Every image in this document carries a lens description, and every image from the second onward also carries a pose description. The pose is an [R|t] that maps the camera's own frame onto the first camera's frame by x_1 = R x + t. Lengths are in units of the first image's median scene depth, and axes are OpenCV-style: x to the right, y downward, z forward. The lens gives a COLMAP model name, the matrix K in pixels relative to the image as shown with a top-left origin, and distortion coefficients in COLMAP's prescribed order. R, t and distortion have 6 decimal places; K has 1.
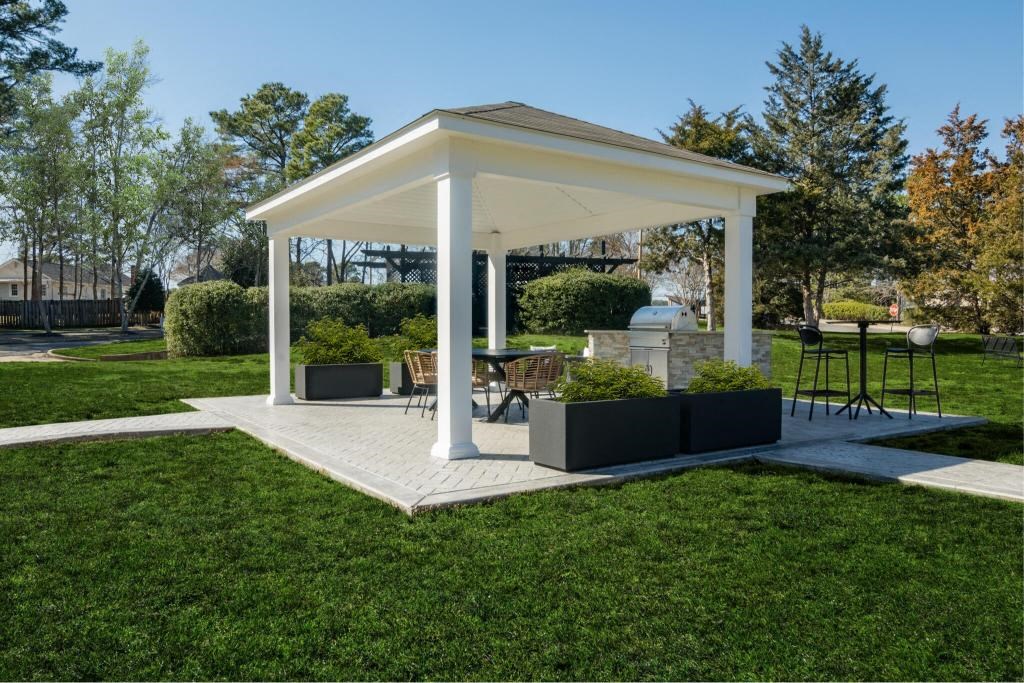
lens RADIAL K [[728.5, 0, 512.0], [0, 728.5, 341.5], [0, 0, 1]] dist [-0.071442, -0.003087]
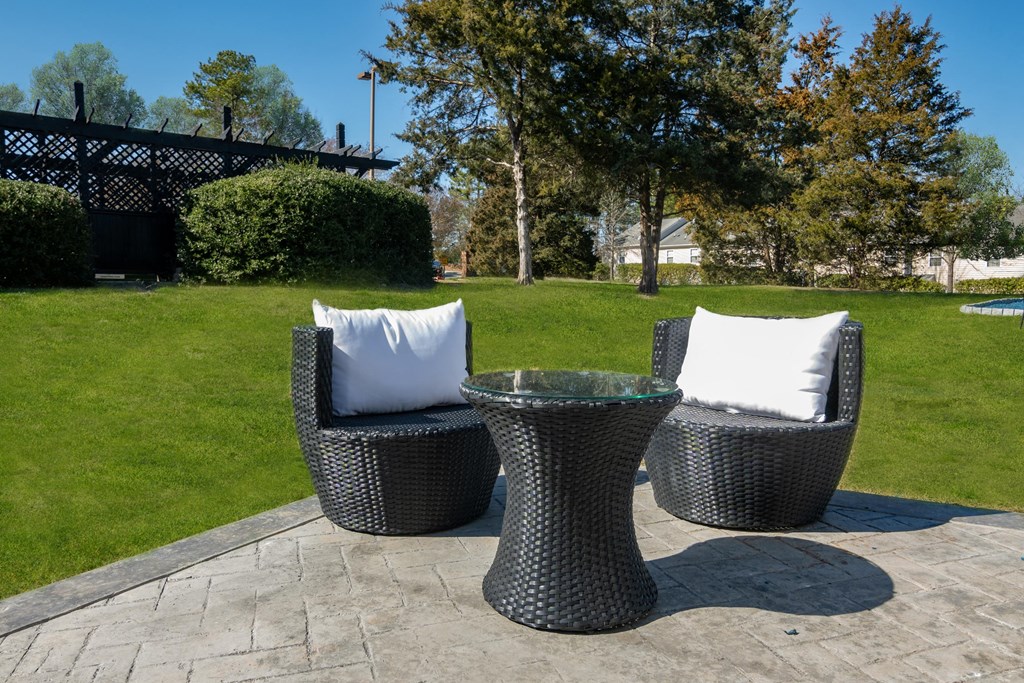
lens RADIAL K [[718.4, 0, 512.0], [0, 718.4, 341.5], [0, 0, 1]] dist [0.002128, -0.000585]
pose [[0.909618, -0.036608, 0.413830, 0.006923], [0.013541, 0.998193, 0.058536, 0.002487], [-0.415225, -0.047642, 0.908470, 0.457197]]
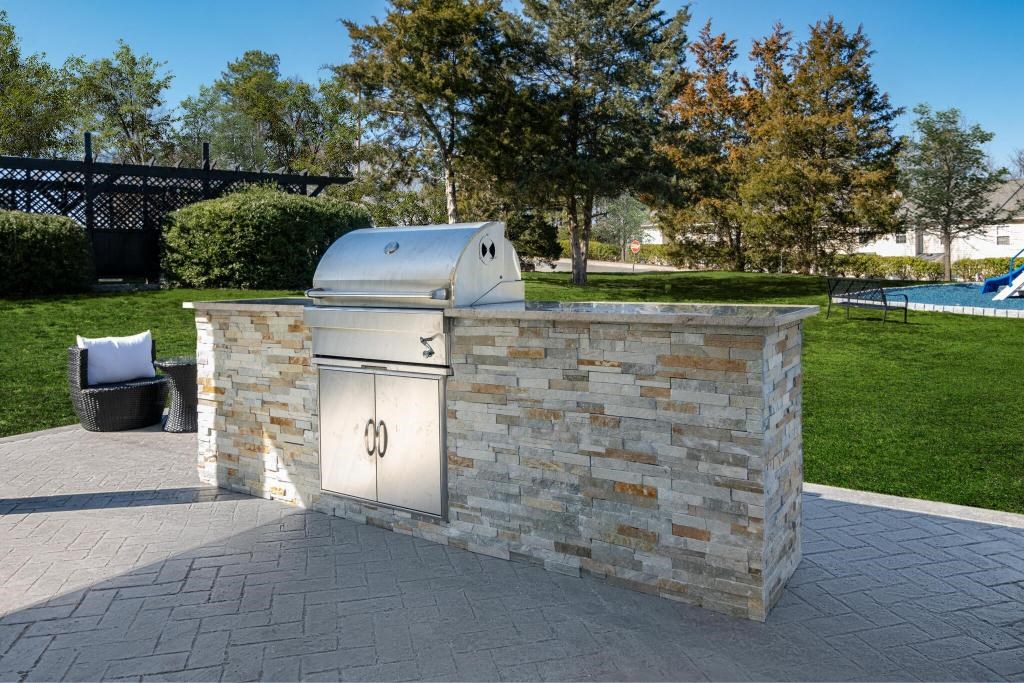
lens RADIAL K [[747.9, 0, 509.8], [0, 747.9, 265.4], [0, 0, 1]] dist [-0.003415, 0.000782]
pose [[0.932078, -0.016936, 0.361861, 0.053855], [0.025439, 0.999501, -0.018745, -0.010275], [-0.361363, 0.026678, 0.932044, 0.288037]]
